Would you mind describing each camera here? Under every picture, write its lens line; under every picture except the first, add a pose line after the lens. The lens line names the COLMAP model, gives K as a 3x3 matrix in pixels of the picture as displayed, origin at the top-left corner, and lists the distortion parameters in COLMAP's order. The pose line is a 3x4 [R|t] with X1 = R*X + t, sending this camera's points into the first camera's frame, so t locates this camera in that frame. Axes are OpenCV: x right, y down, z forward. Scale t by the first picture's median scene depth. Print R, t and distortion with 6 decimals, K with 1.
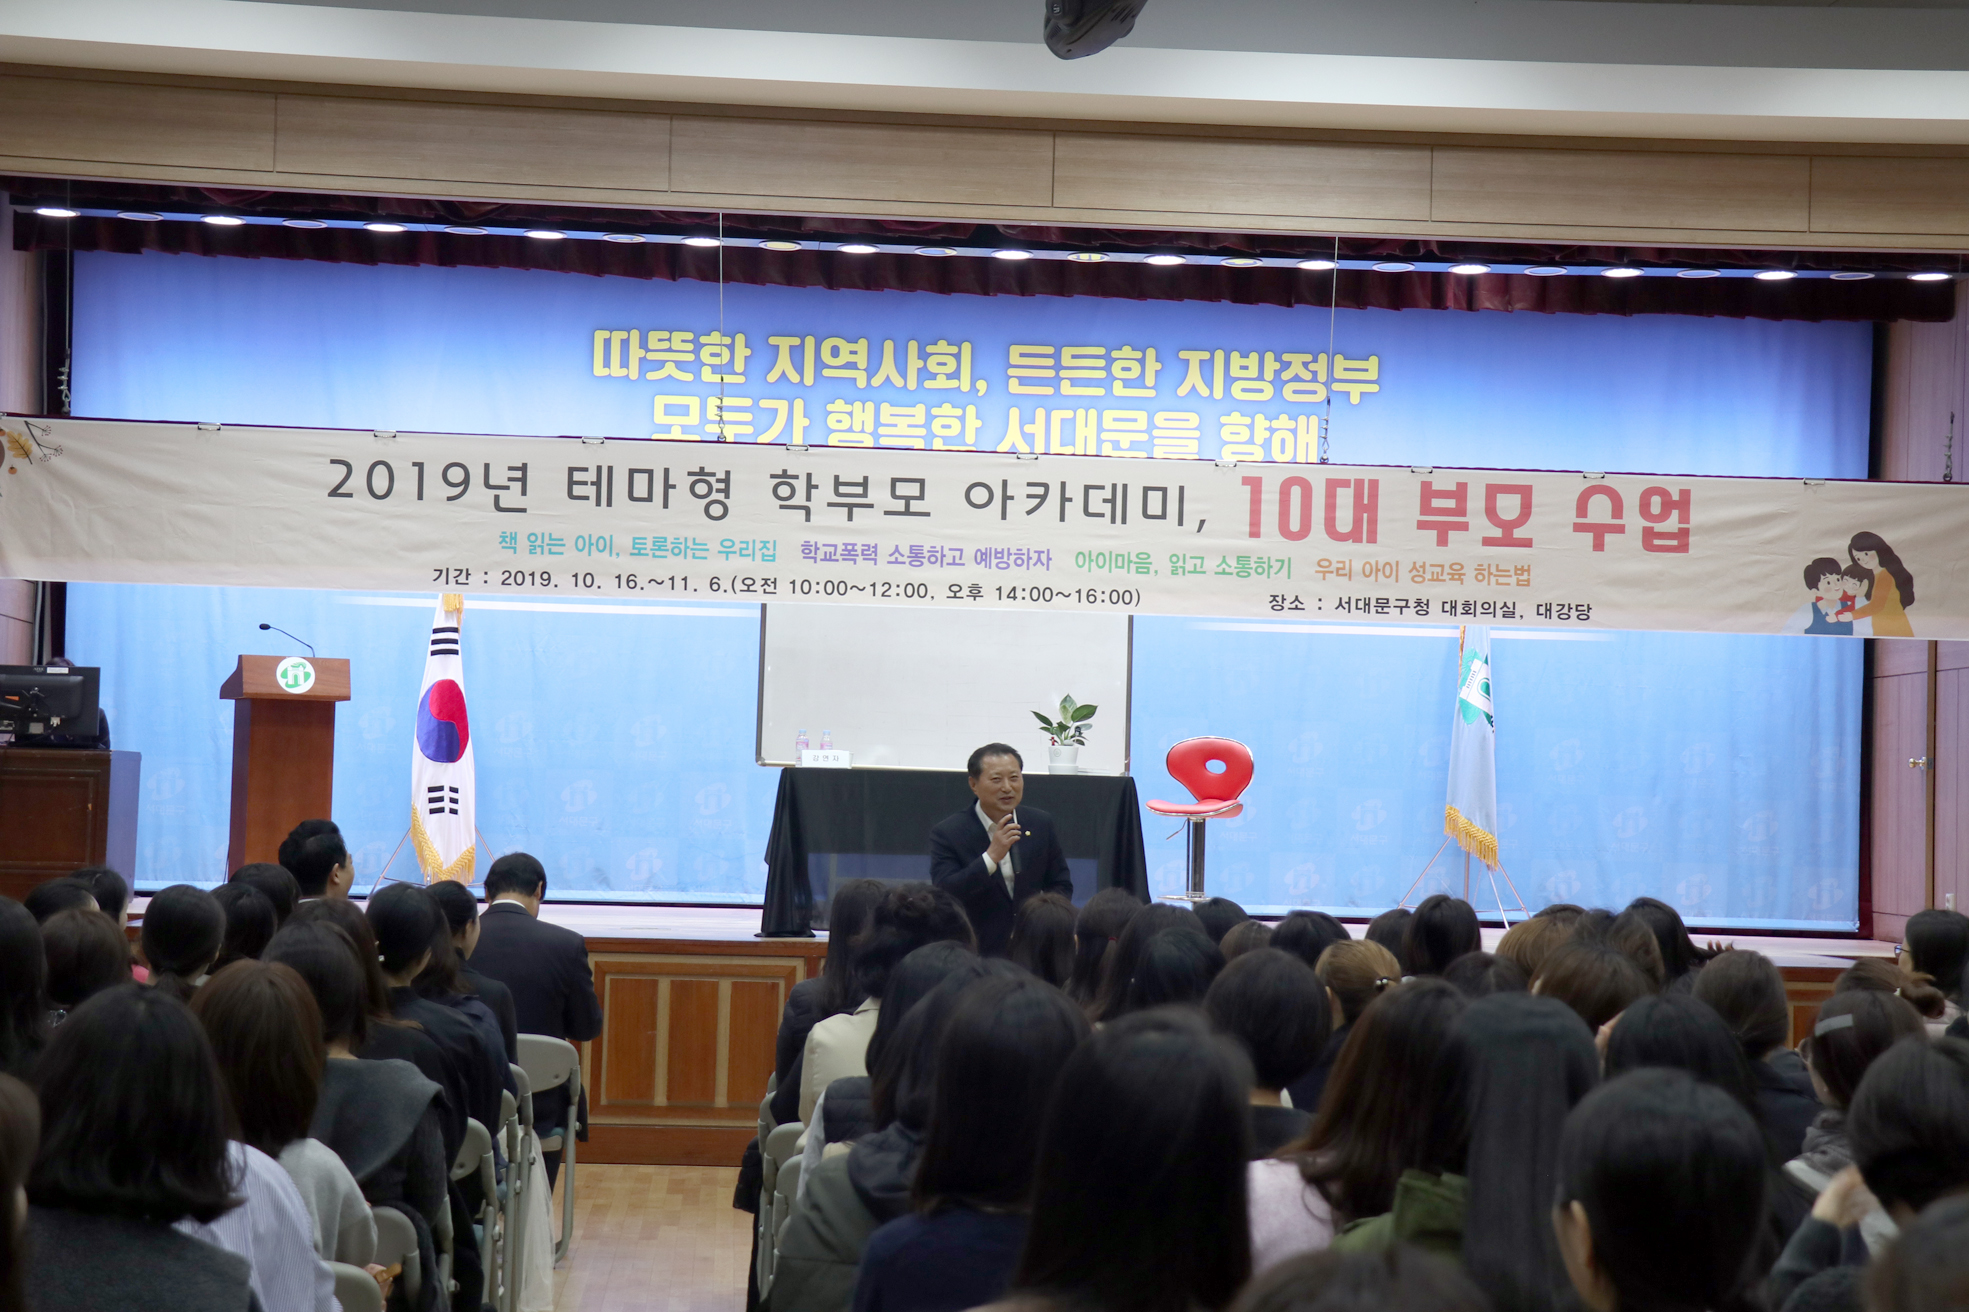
lens RADIAL K [[3480.0, 0, 984.5], [0, 3480.0, 656.0], [0, 0, 1]] dist [0.219217, -0.060925]
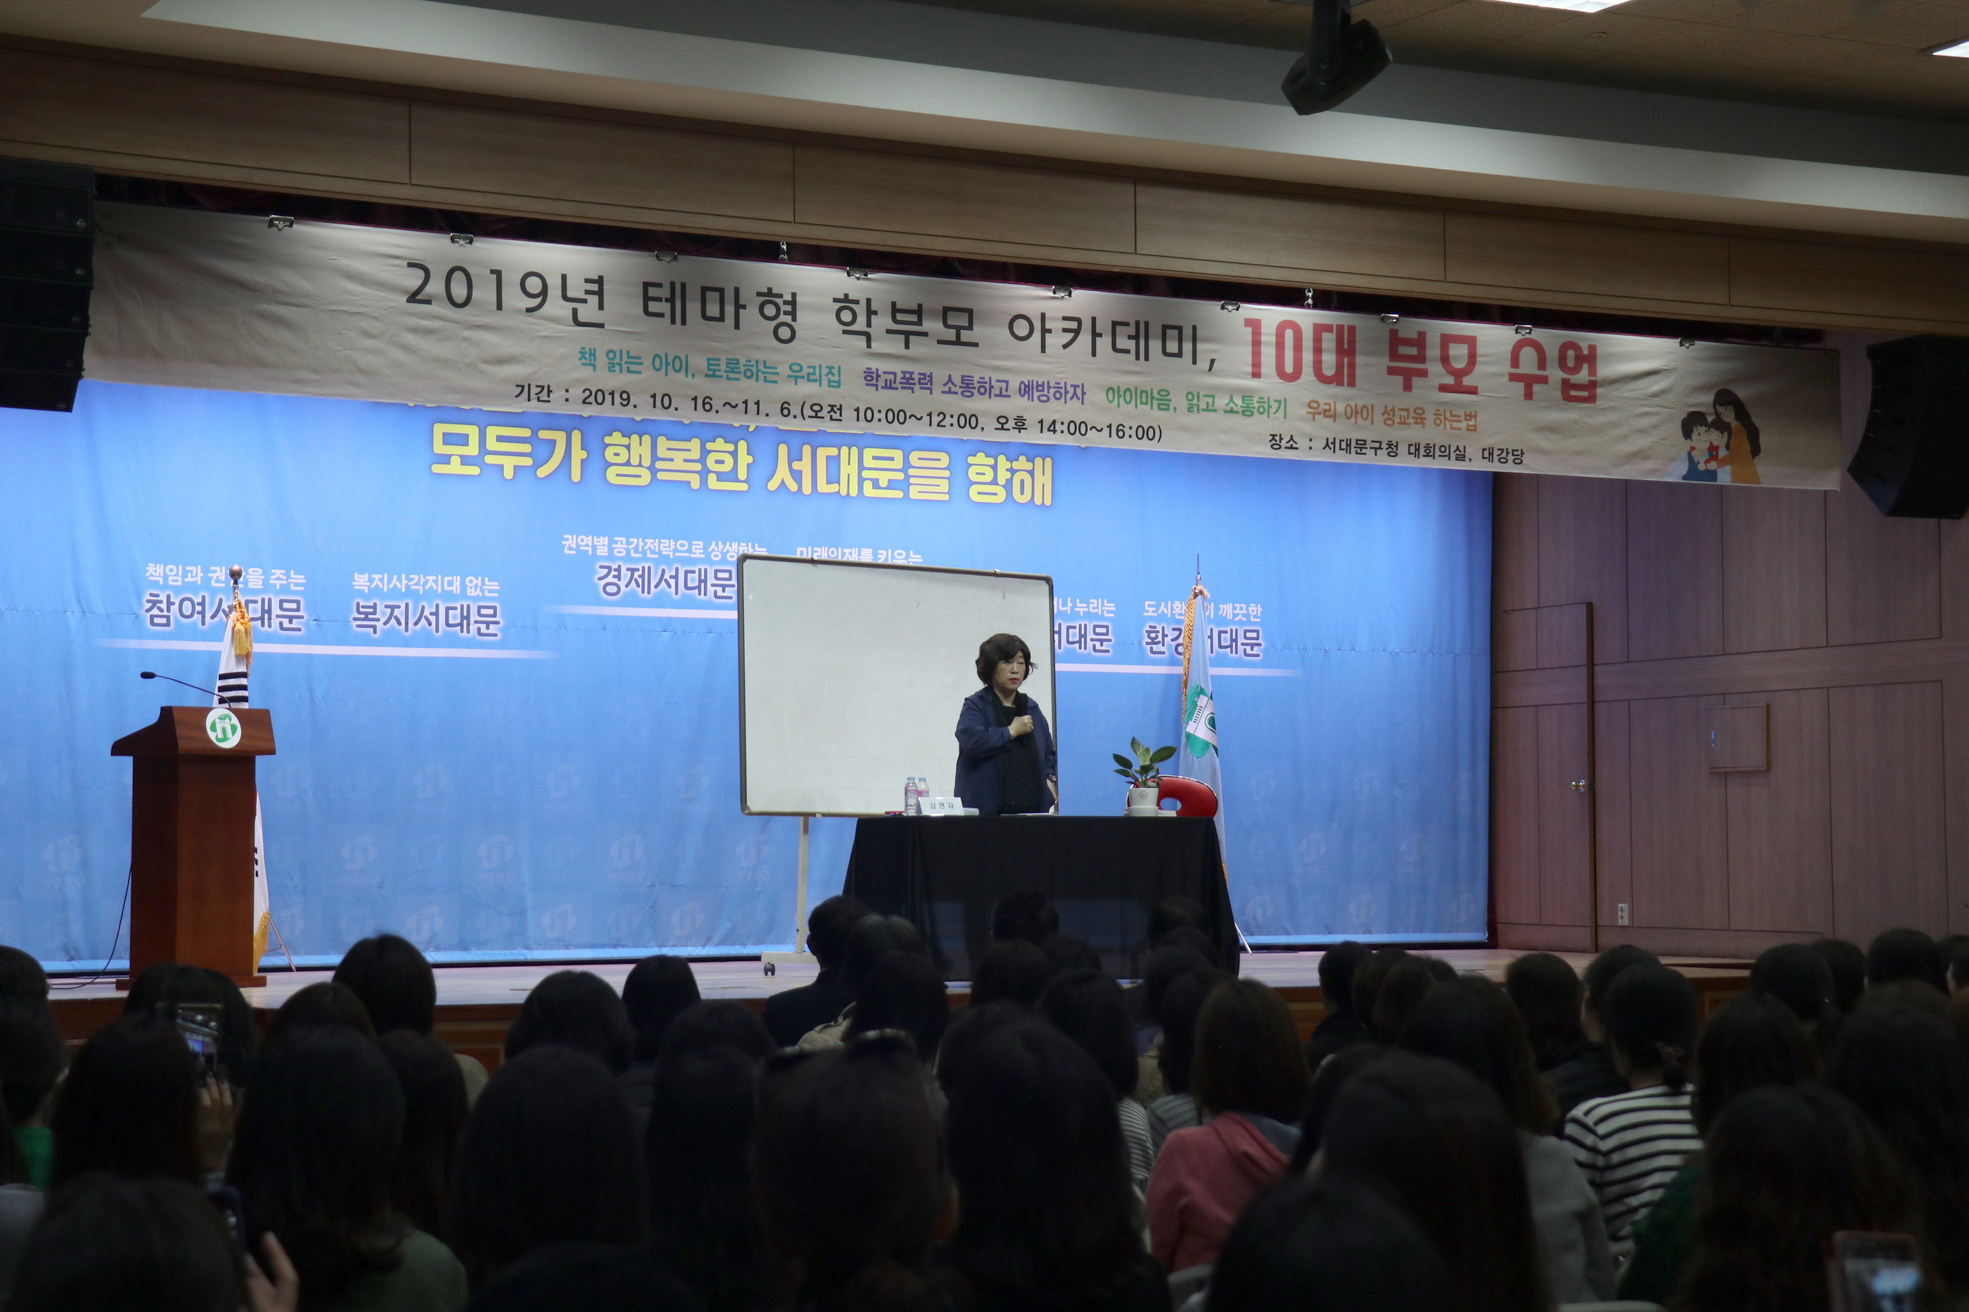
lens RADIAL K [[3480.0, 0, 984.5], [0, 3480.0, 656.0], [0, 0, 1]] dist [0.219217, -0.060925]
pose [[0.914571, -0.005637, 0.404387, -0.343752], [0.007662, 0.999965, -0.003390, -0.007825], [-0.404353, 0.006198, 0.914582, 0.079325]]
